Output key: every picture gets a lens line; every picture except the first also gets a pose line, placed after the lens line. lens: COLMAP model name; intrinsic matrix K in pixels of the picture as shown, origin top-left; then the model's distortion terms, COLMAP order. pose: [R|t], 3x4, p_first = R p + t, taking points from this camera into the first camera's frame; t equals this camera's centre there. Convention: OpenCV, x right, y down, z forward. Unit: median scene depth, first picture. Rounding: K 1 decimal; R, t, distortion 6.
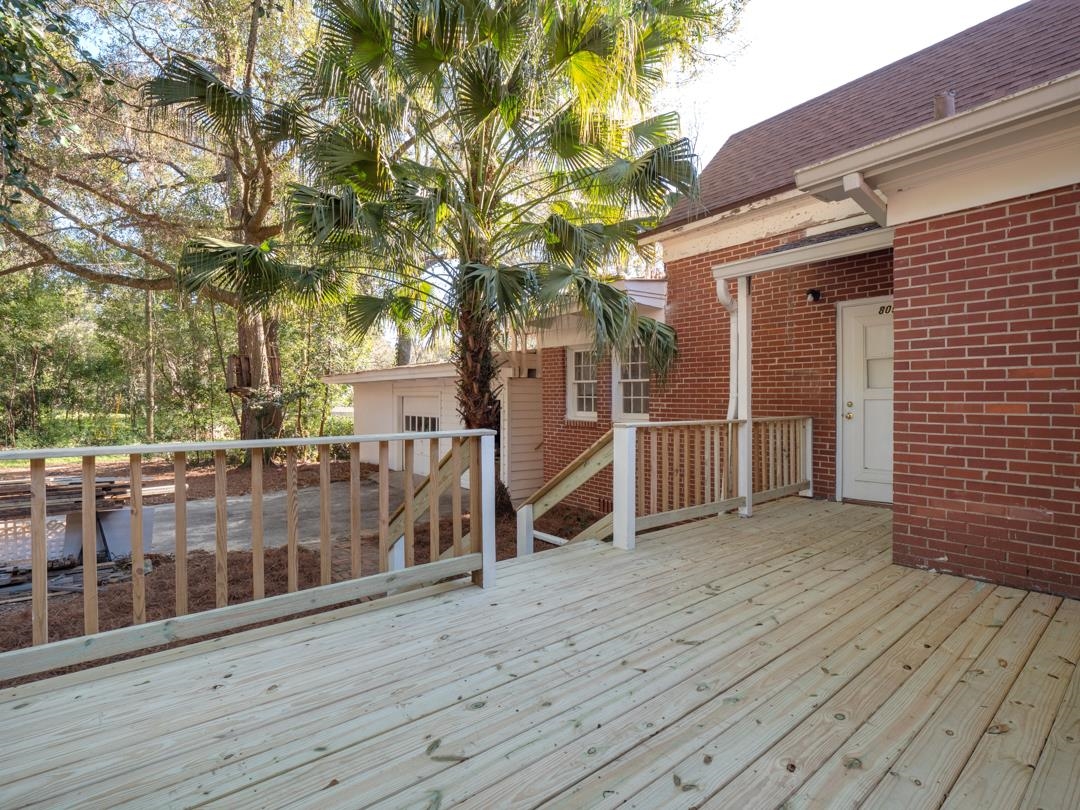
lens RADIAL K [[531.1, 0, 536.5], [0, 531.1, 403.5], [0, 0, 1]] dist [0.008922, -0.009108]
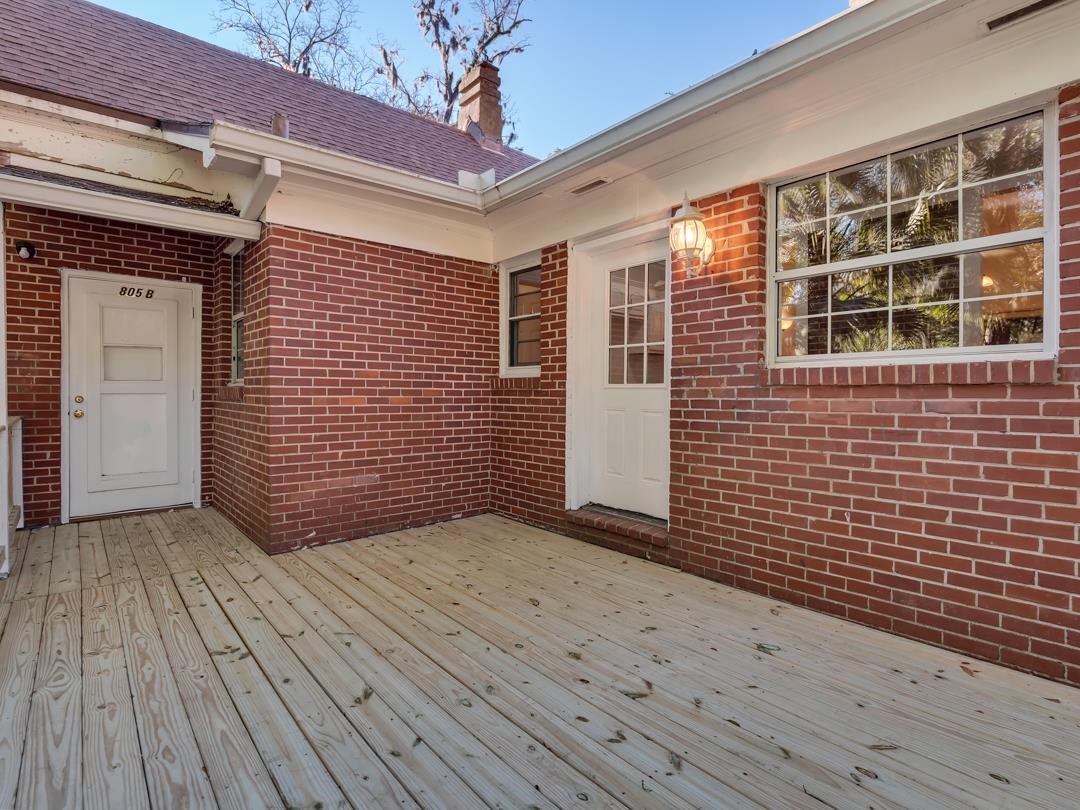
lens RADIAL K [[531.1, 0, 537.9], [0, 531.1, 398.1], [0, 0, 1]] dist [0.008922, -0.009108]
pose [[-0.027147, -0.010835, 0.999573, -0.386079], [0.006230, 0.999920, 0.011007, -0.008343], [-0.999612, 0.006526, -0.027077, 0.551223]]
